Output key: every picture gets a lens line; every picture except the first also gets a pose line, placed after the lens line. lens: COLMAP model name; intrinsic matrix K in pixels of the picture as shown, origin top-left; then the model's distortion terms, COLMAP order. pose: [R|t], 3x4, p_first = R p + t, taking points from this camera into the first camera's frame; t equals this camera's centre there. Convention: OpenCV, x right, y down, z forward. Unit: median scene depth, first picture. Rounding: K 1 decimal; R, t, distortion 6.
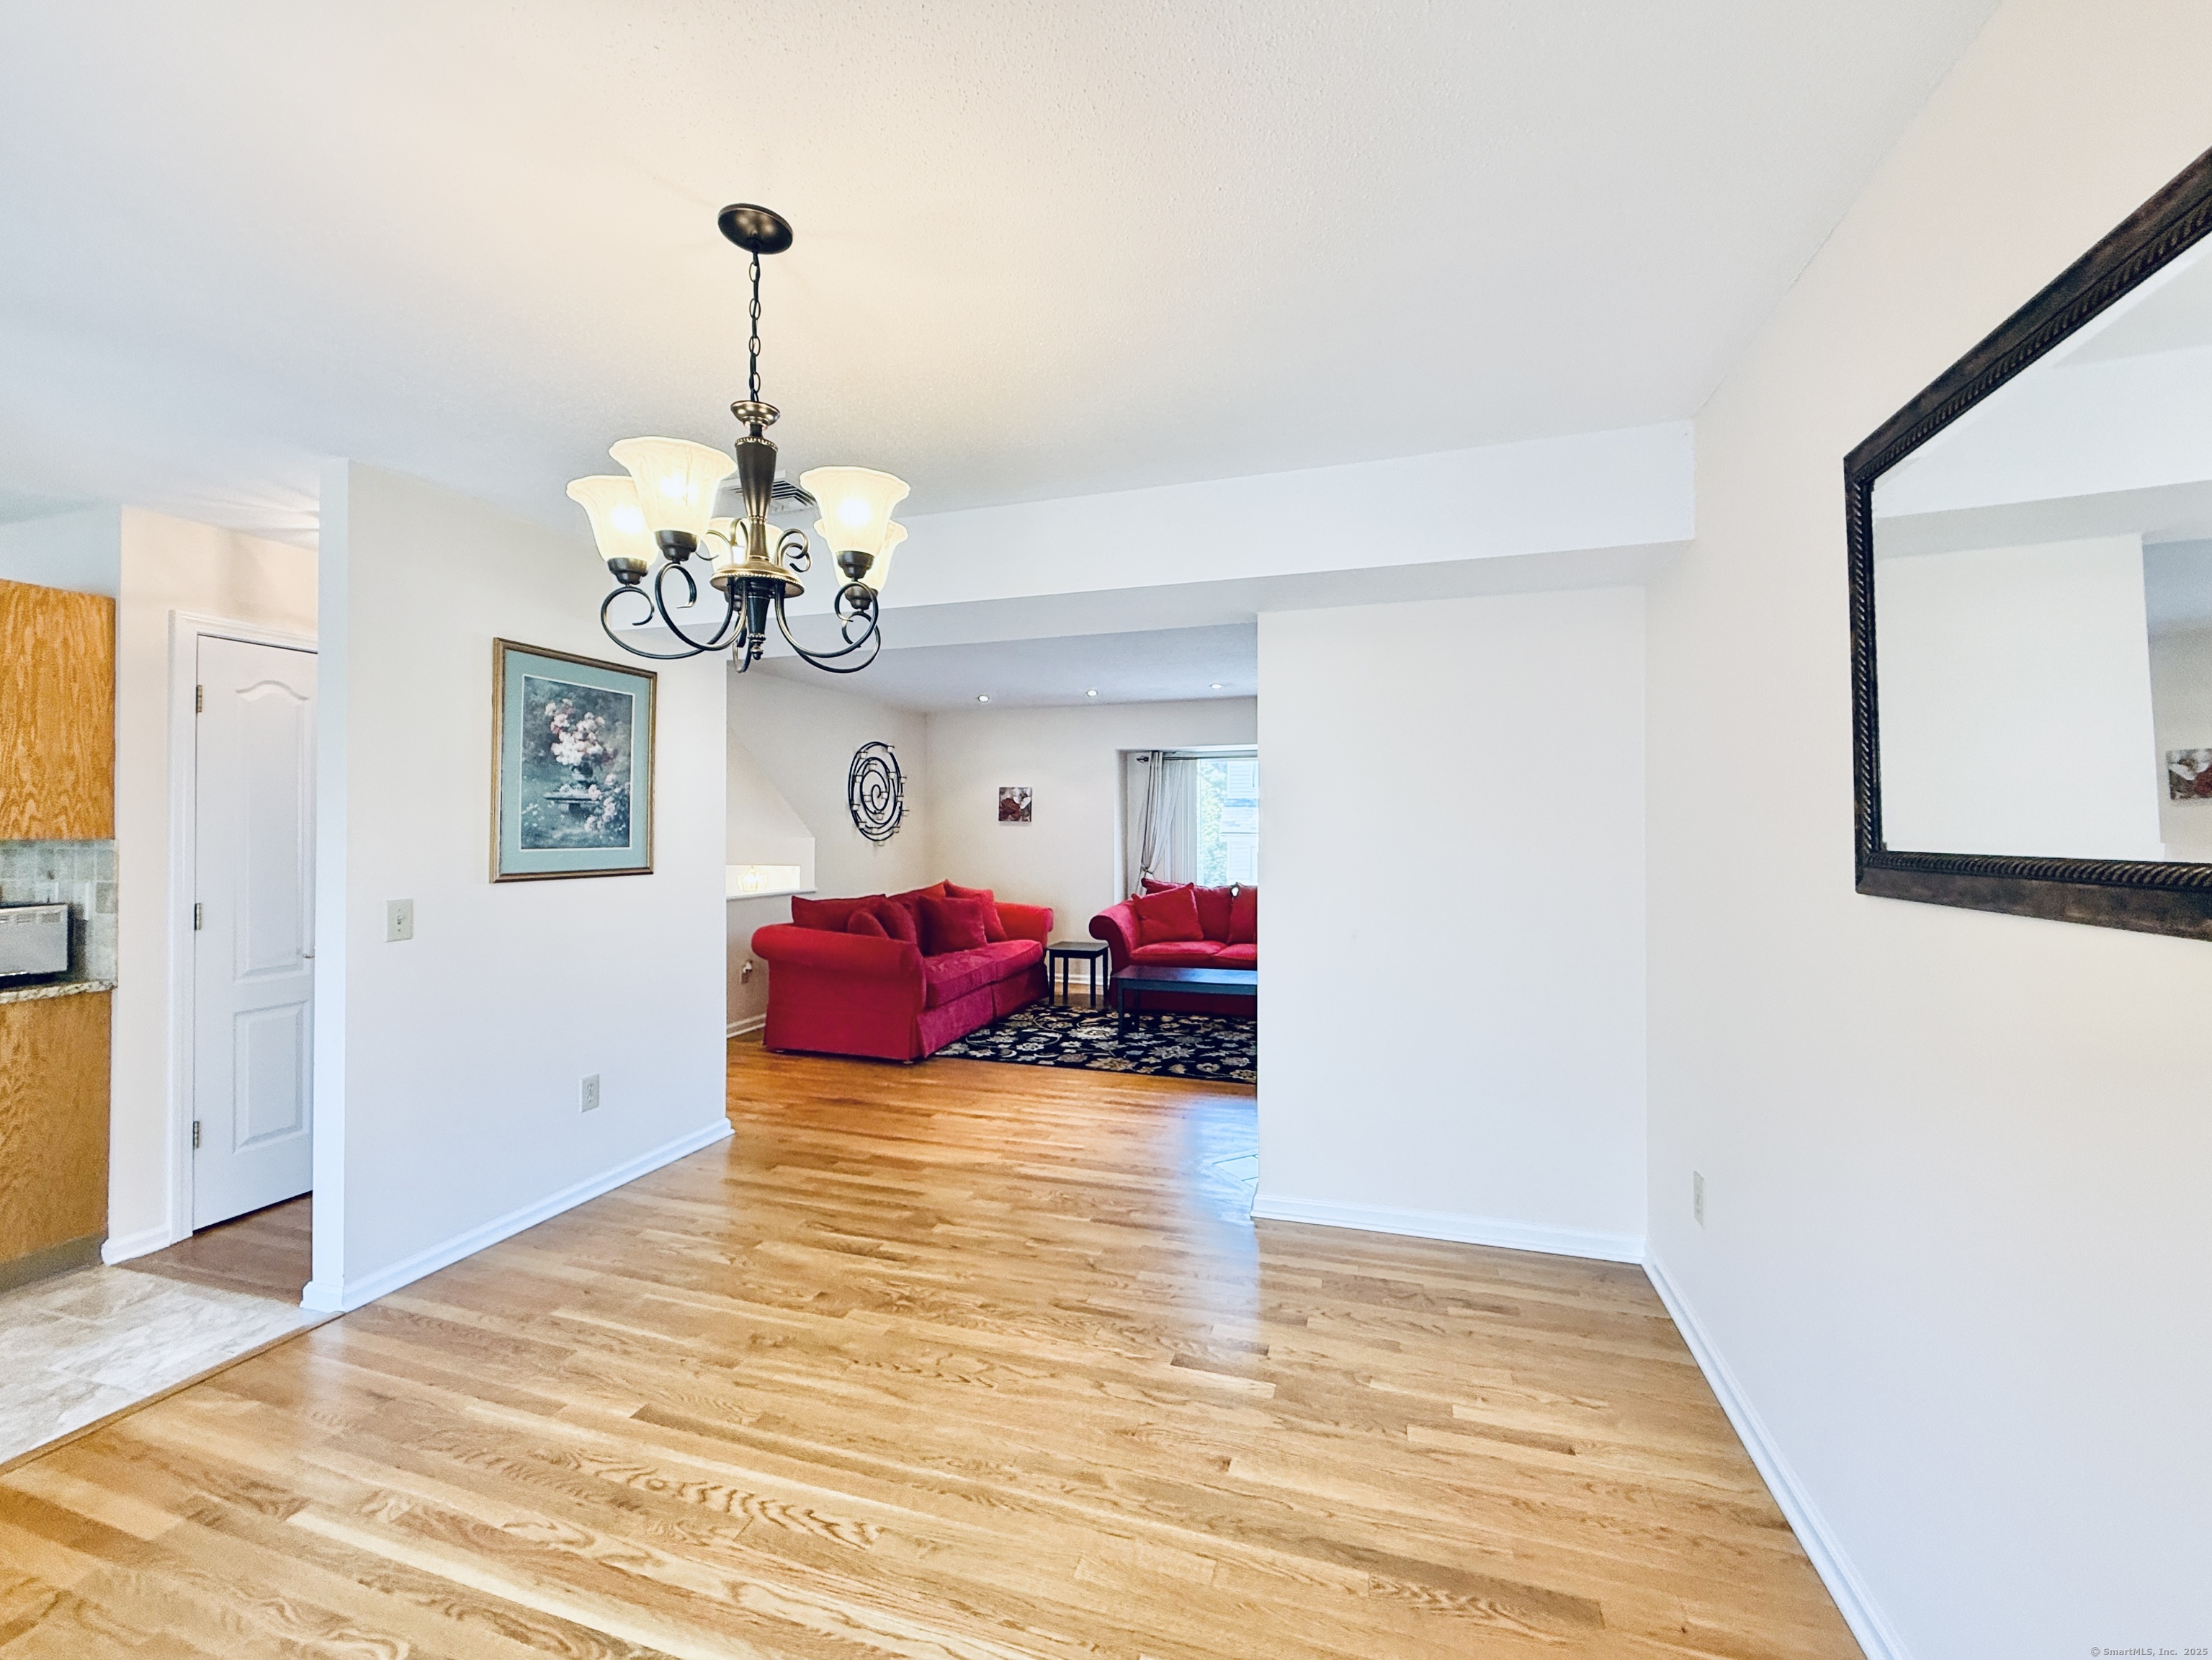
lens RADIAL K [[908.1, 0, 1100.5], [0, 908.1, 821.2], [0, 0, 1]] dist [0.000397, -0.000153]
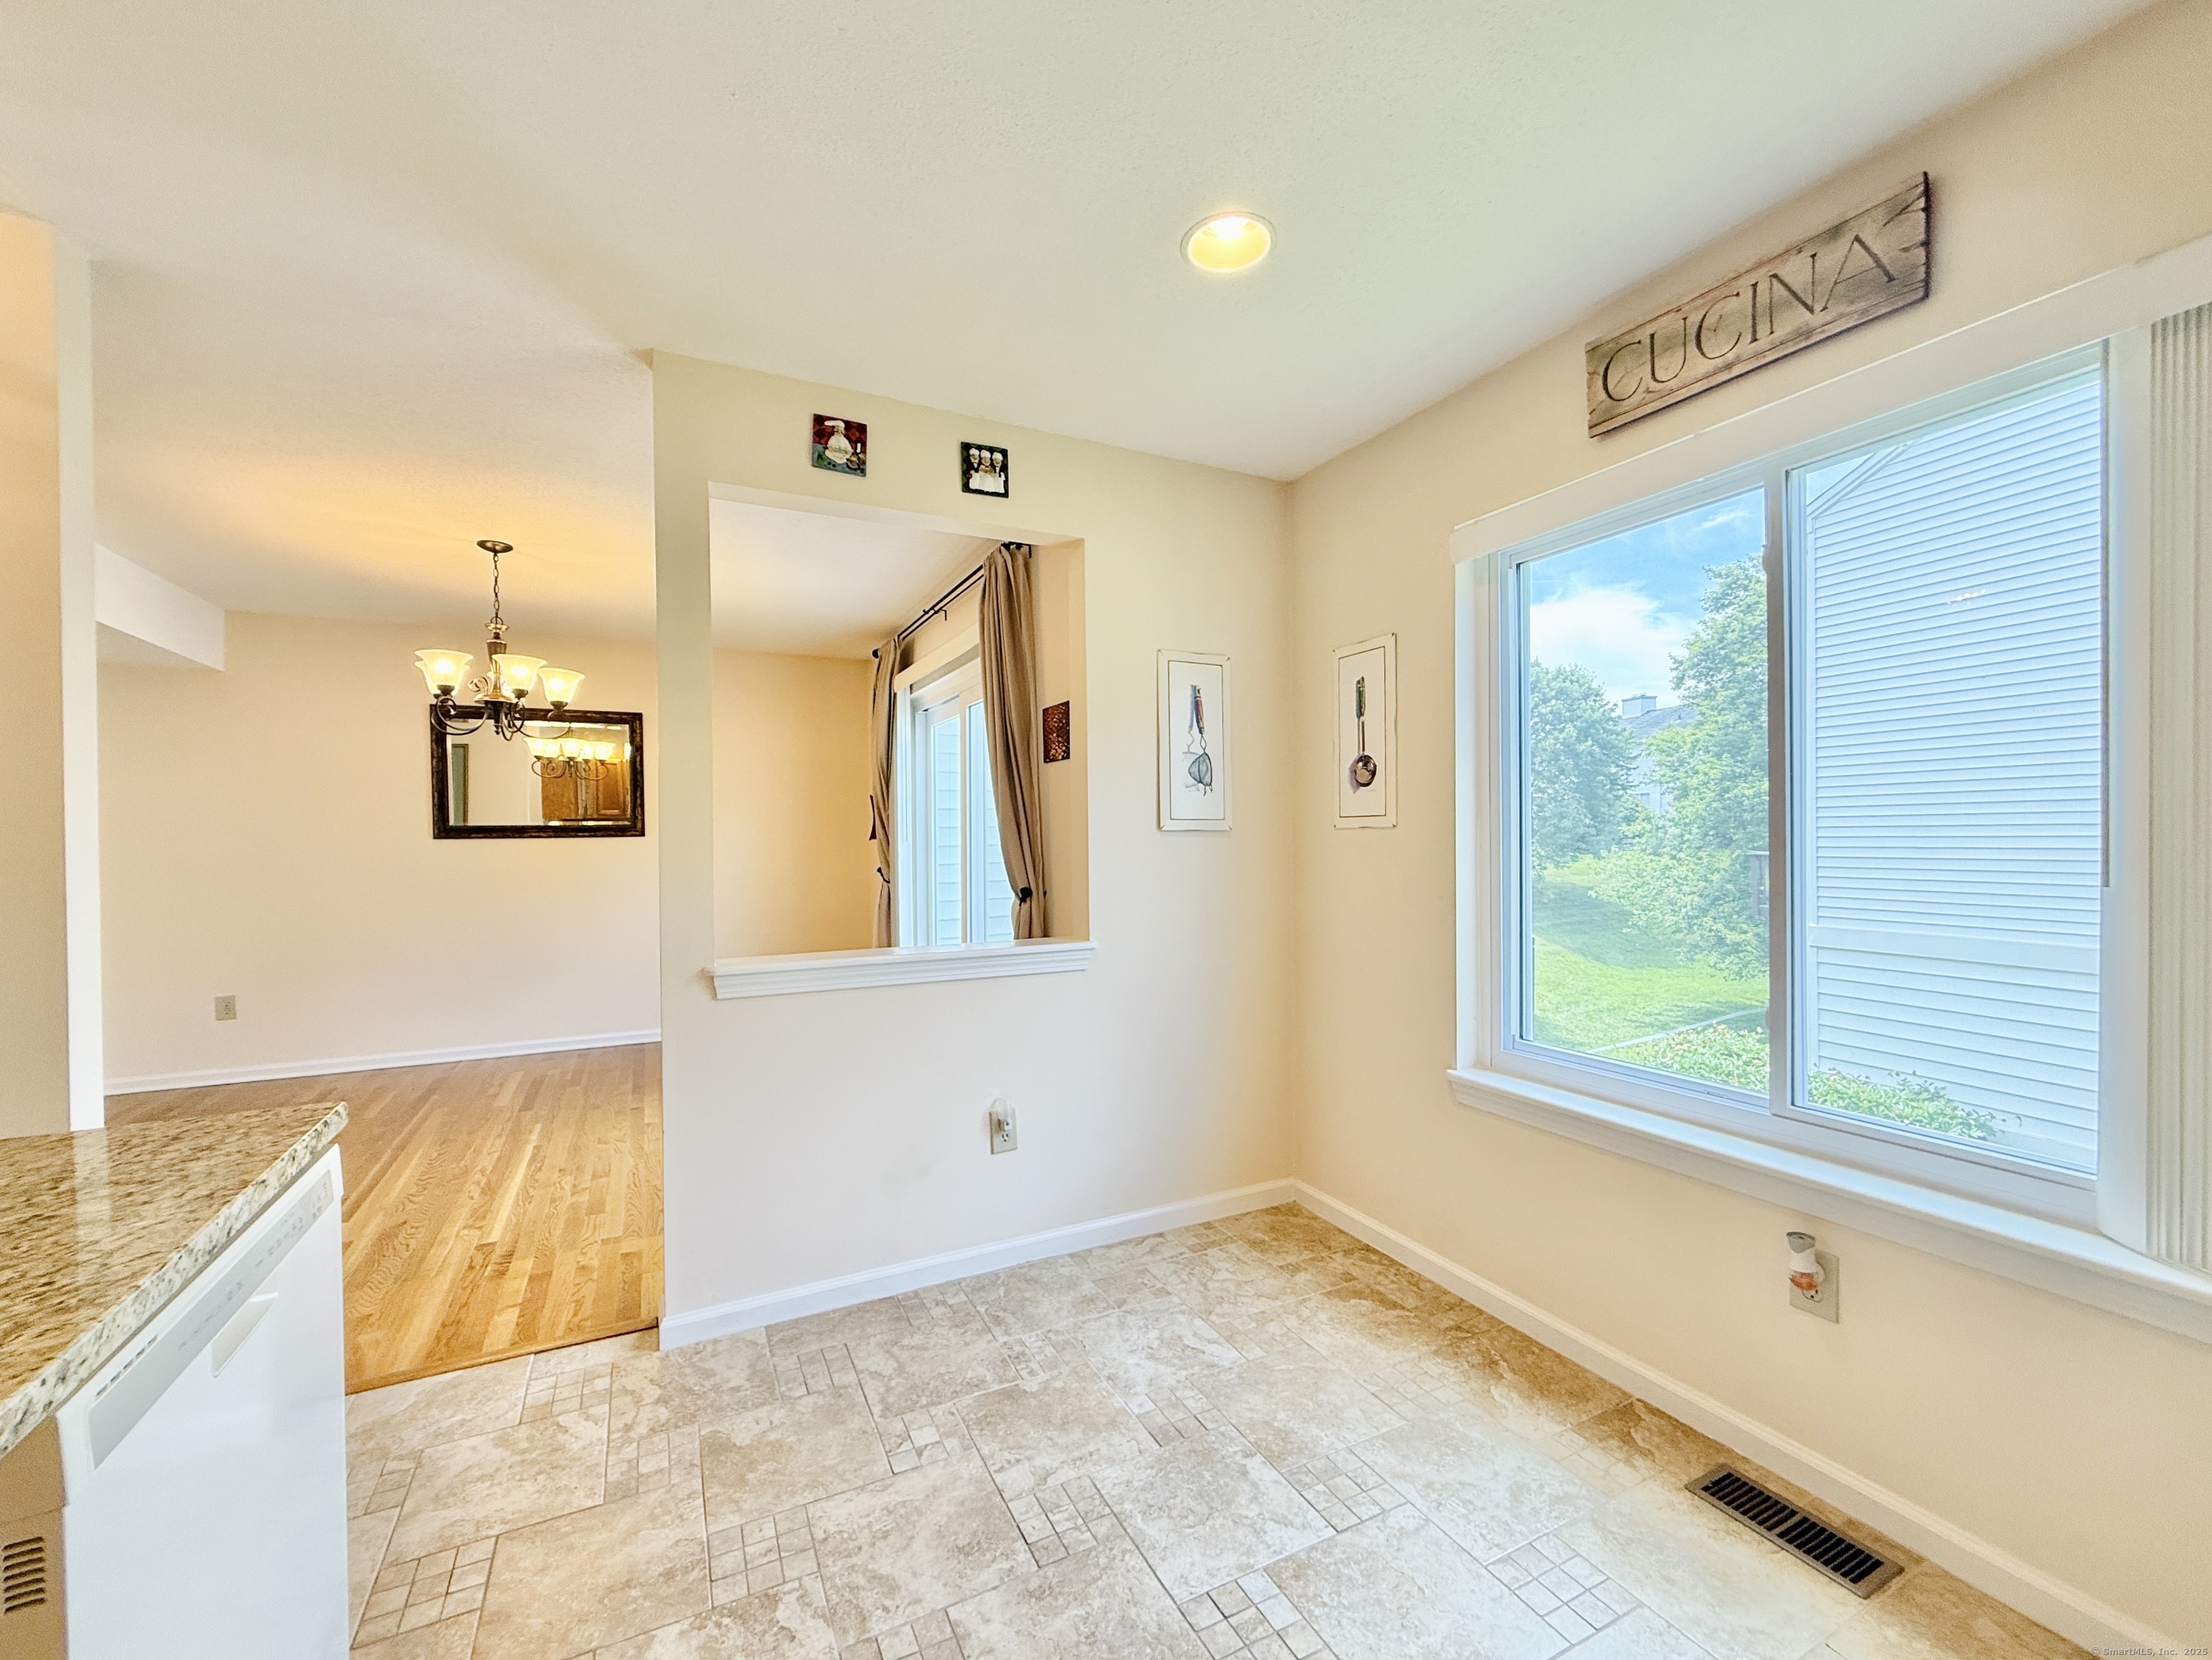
lens RADIAL K [[904.1, 0, 1099.0], [0, 904.1, 845.3], [0, 0, 1]] dist [-0.000913, 0.000087]
pose [[-0.700156, 0.002280, 0.713986, -1.520157], [0.004056, 0.999991, 0.000783, 0.052245], [-0.713978, 0.003444, -0.700159, 0.750731]]
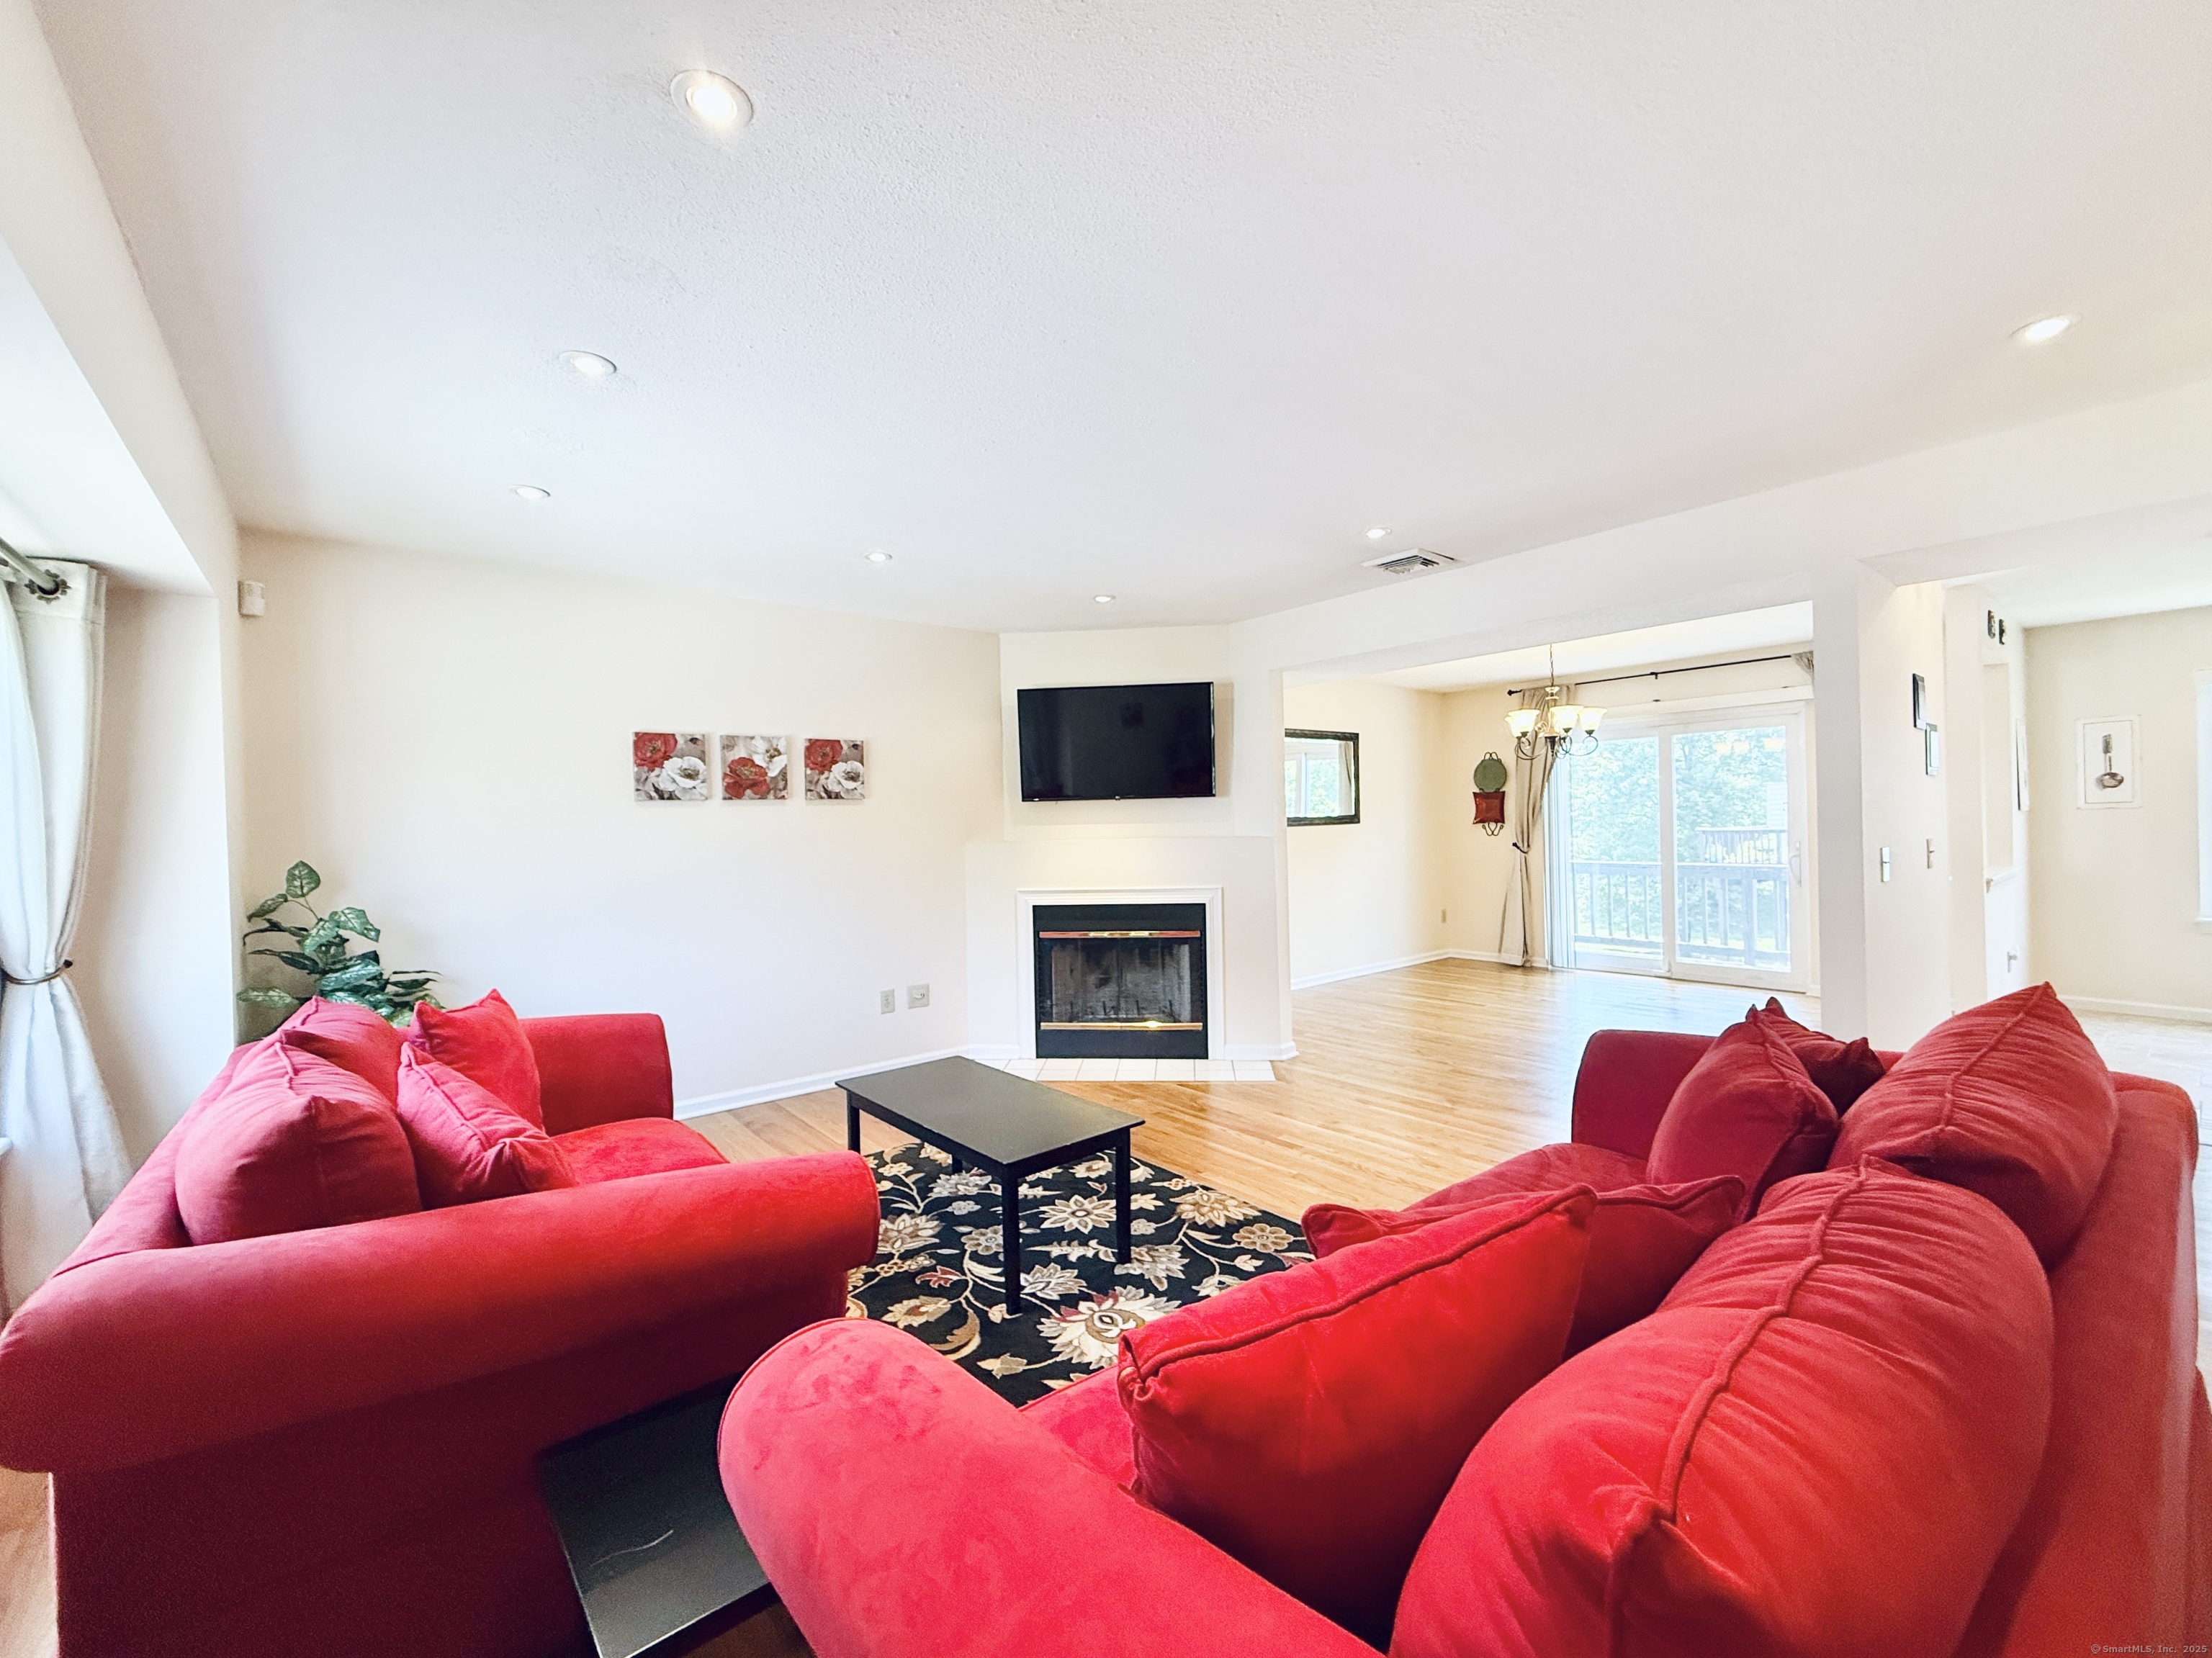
lens RADIAL K [[897.9, 0, 1095.8], [0, 897.9, 825.6], [0, 0, 1]] dist [0.000170, -0.000229]
pose [[-0.837788, 0.022114, 0.545547, -0.390707], [0.021501, 0.999741, -0.007506, 0.041684], [-0.545572, 0.005441, -0.838046, 2.477347]]
